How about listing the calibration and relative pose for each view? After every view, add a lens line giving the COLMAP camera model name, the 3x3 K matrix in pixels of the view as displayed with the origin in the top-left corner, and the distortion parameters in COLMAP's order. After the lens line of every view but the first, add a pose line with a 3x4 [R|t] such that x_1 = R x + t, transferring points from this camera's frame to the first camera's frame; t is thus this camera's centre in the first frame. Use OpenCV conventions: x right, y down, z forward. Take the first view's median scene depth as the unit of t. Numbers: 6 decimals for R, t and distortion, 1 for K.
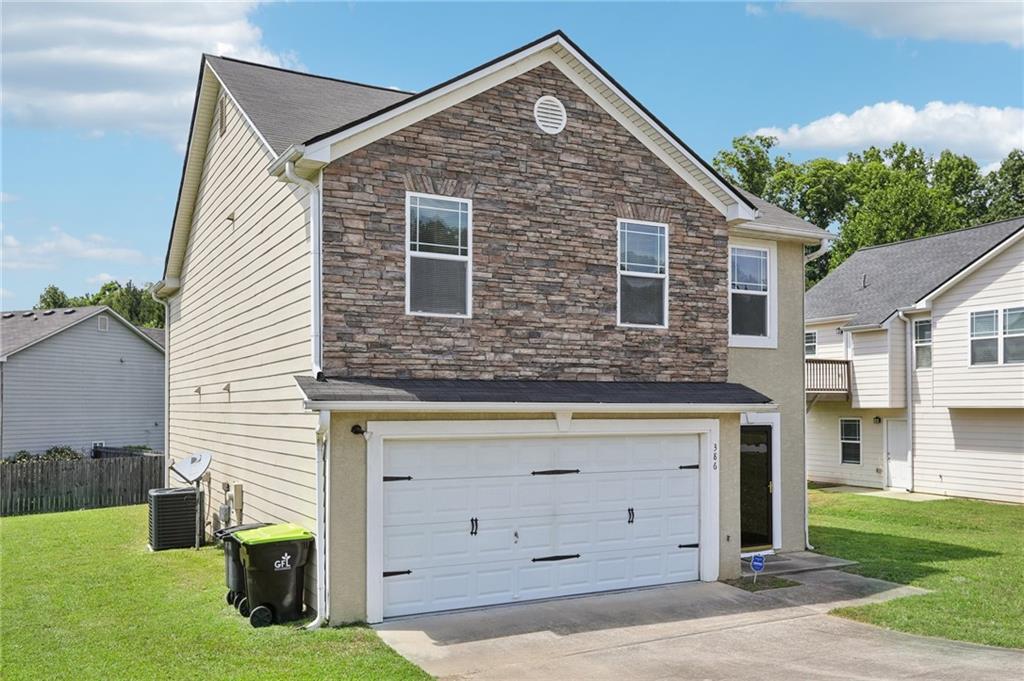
lens RADIAL K [[885.5, 0, 516.3], [0, 885.5, 337.1], [0, 0, 1]] dist [-0.000361, 0.043533]
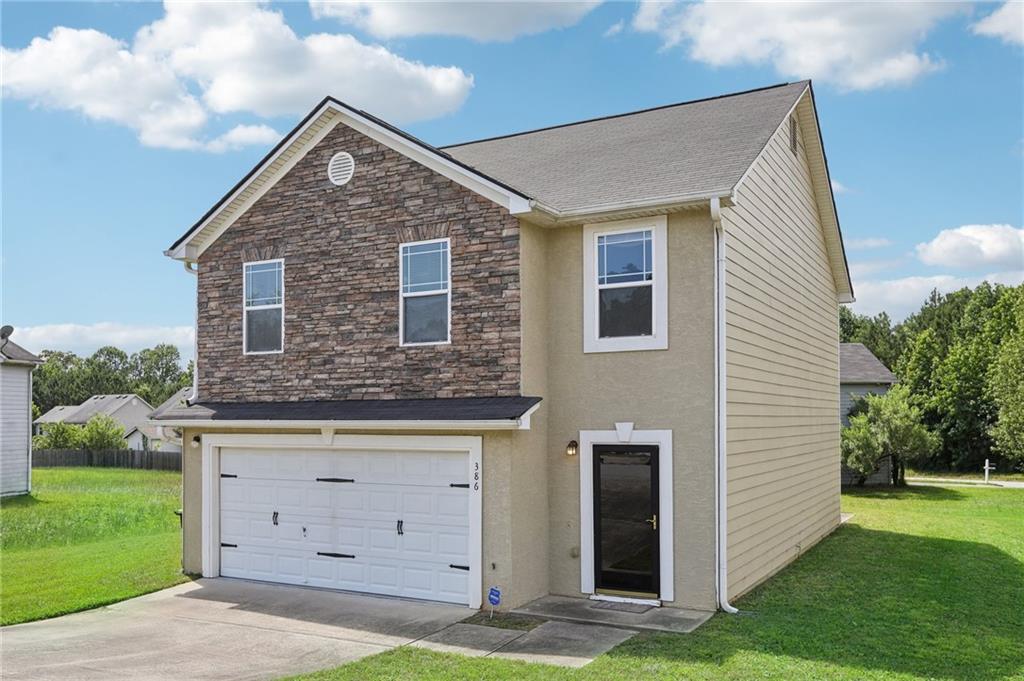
lens RADIAL K [[885.5, 0, 511.6], [0, 885.5, 344.2], [0, 0, 1]] dist [-0.000361, 0.043533]
pose [[0.527927, -0.073639, -0.846091, 1.113205], [0.070765, 0.996584, -0.042583, 0.040362], [0.846336, -0.037393, 0.531335, 0.571306]]
